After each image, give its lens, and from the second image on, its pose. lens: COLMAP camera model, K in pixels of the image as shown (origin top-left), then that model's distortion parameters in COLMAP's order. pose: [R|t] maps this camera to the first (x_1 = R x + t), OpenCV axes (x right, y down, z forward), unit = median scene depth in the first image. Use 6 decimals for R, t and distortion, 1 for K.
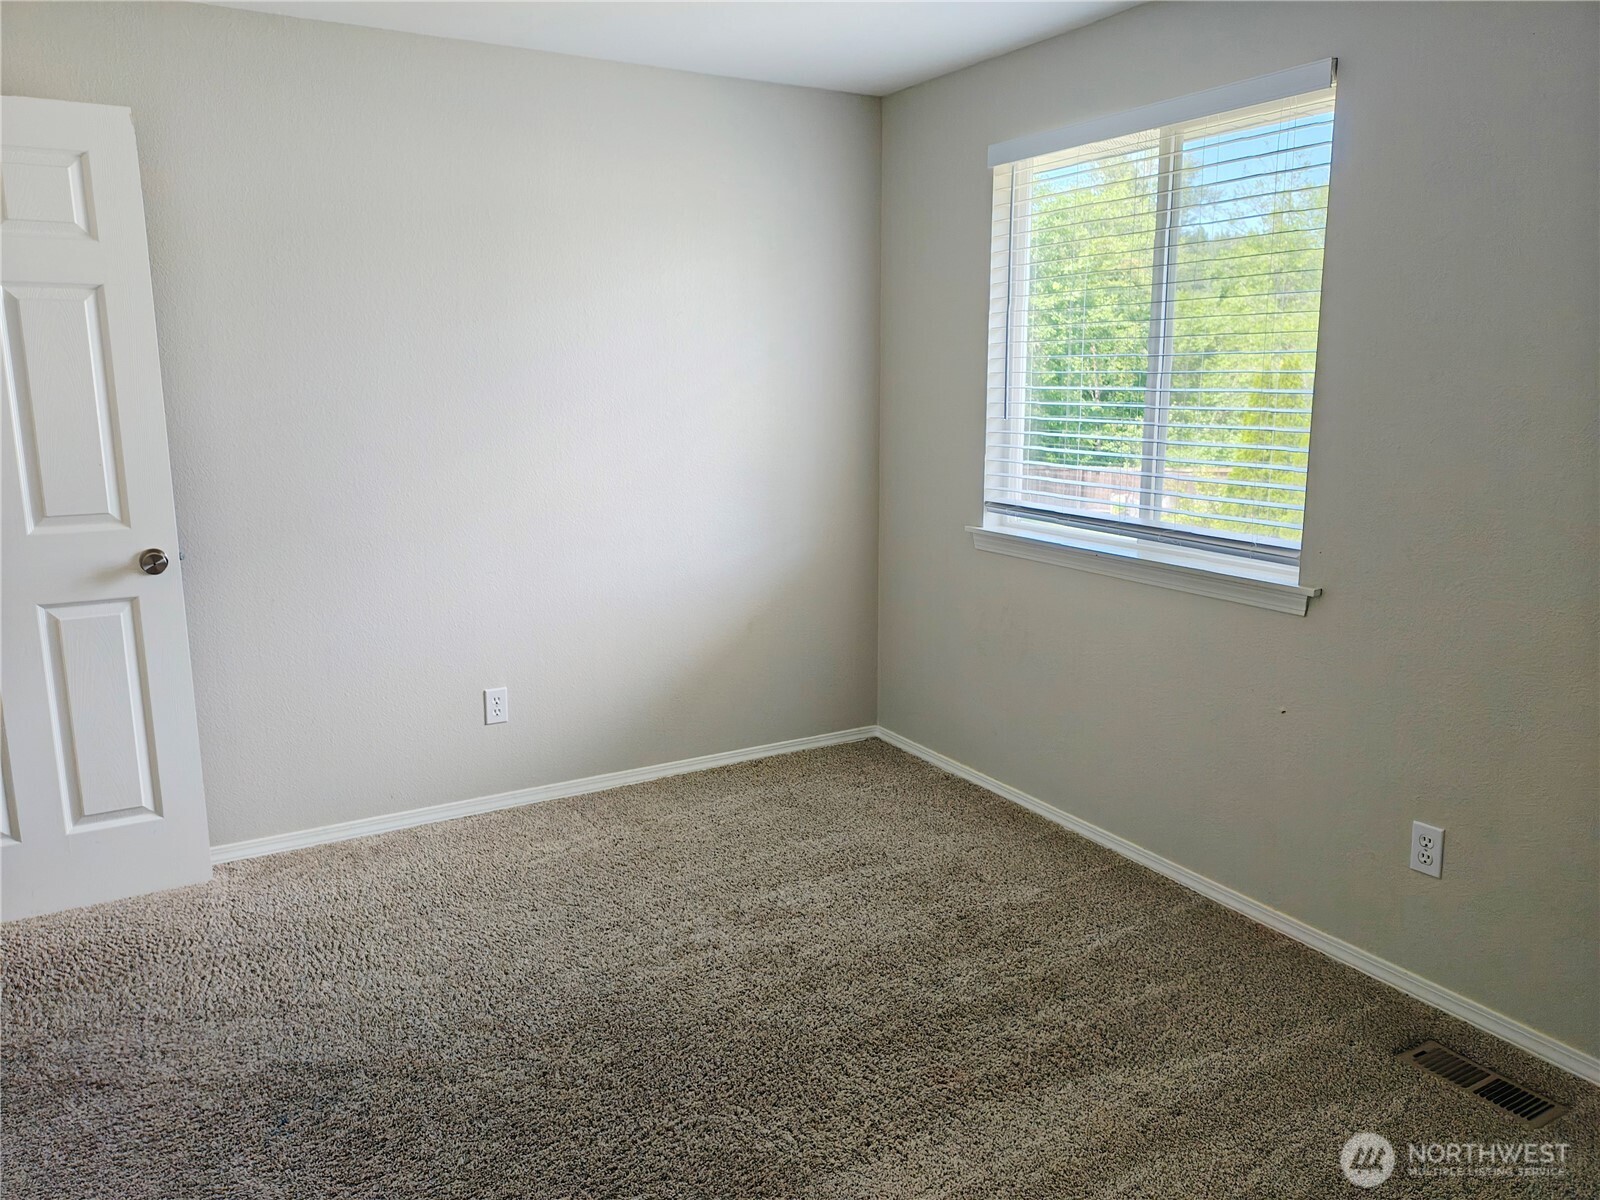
lens RADIAL K [[1171.8, 0, 794.6], [0, 1171.8, 590.6], [0, 0, 1]] dist [0.027939, -0.028319]
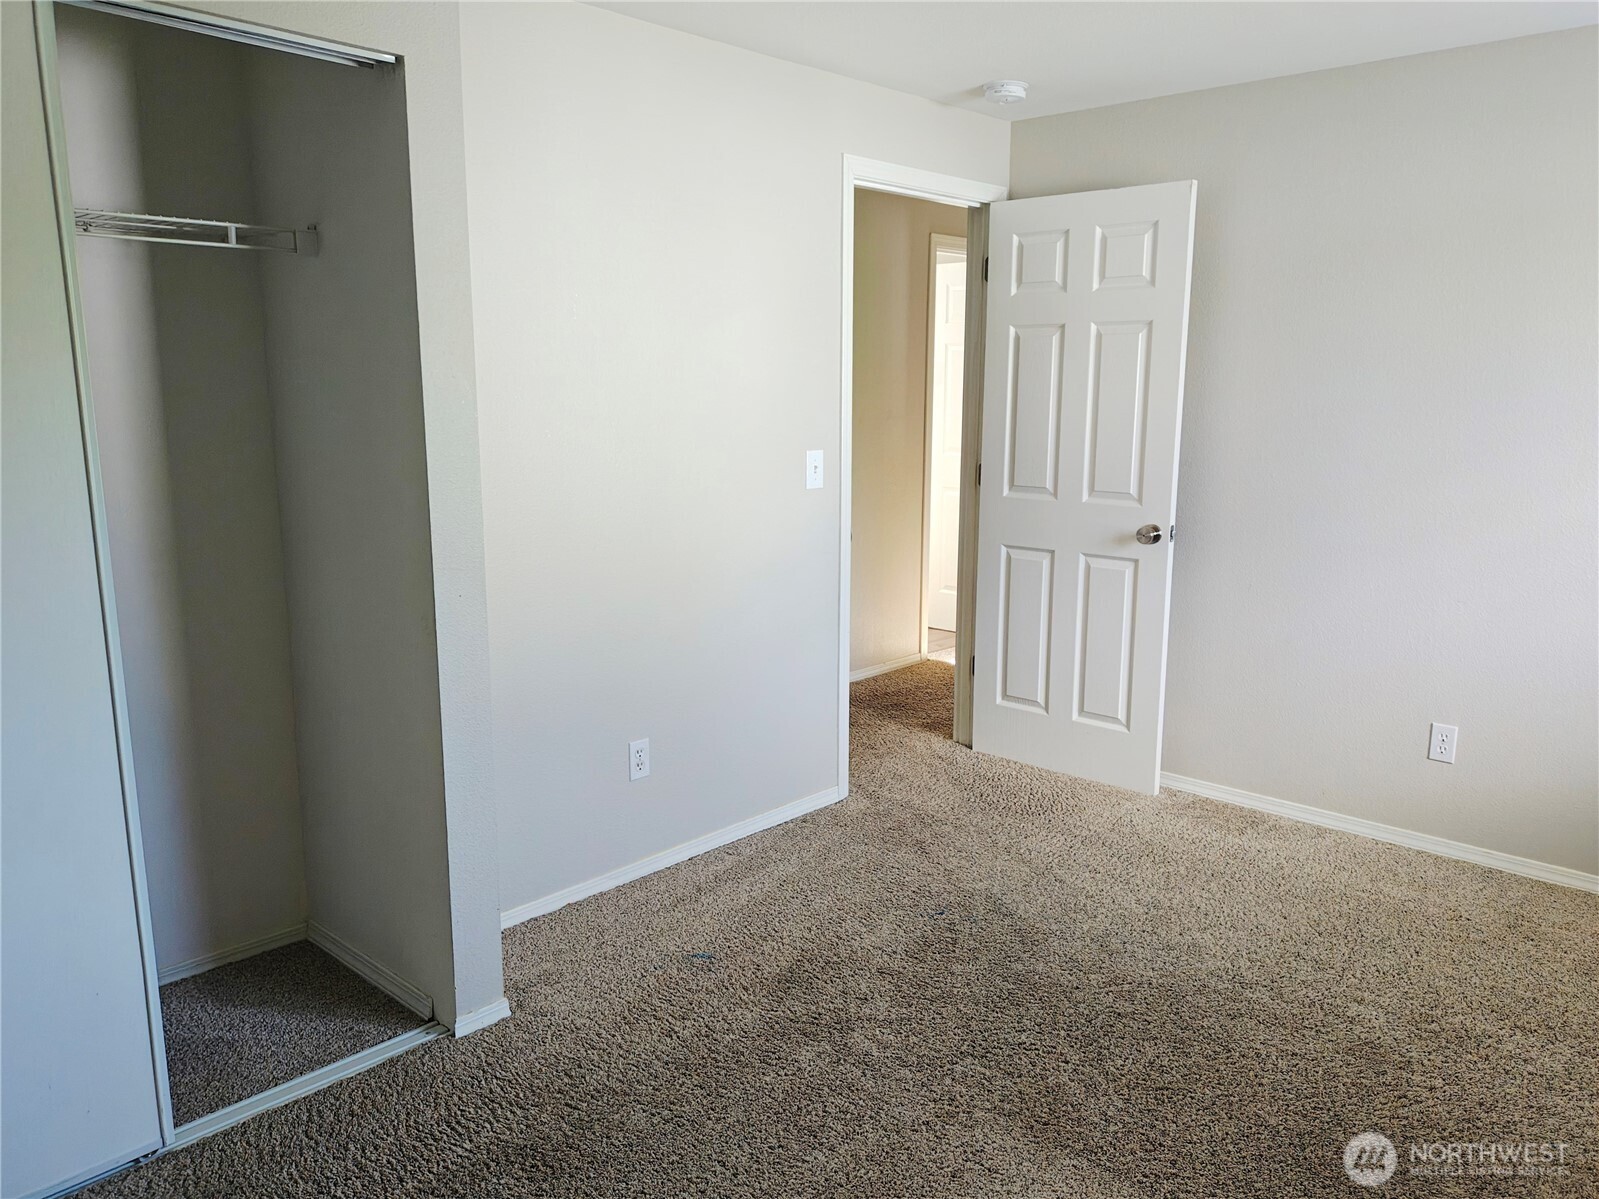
lens RADIAL K [[1171.0, 0, 789.6], [0, 1171.0, 600.0], [0, 0, 1]] dist [0.027939, -0.028319]
pose [[0.292464, 0.184060, -0.938396, 0.549750], [-0.180907, 0.974231, 0.134707, -0.055793], [0.939009, 0.130365, 0.318225, 0.229524]]
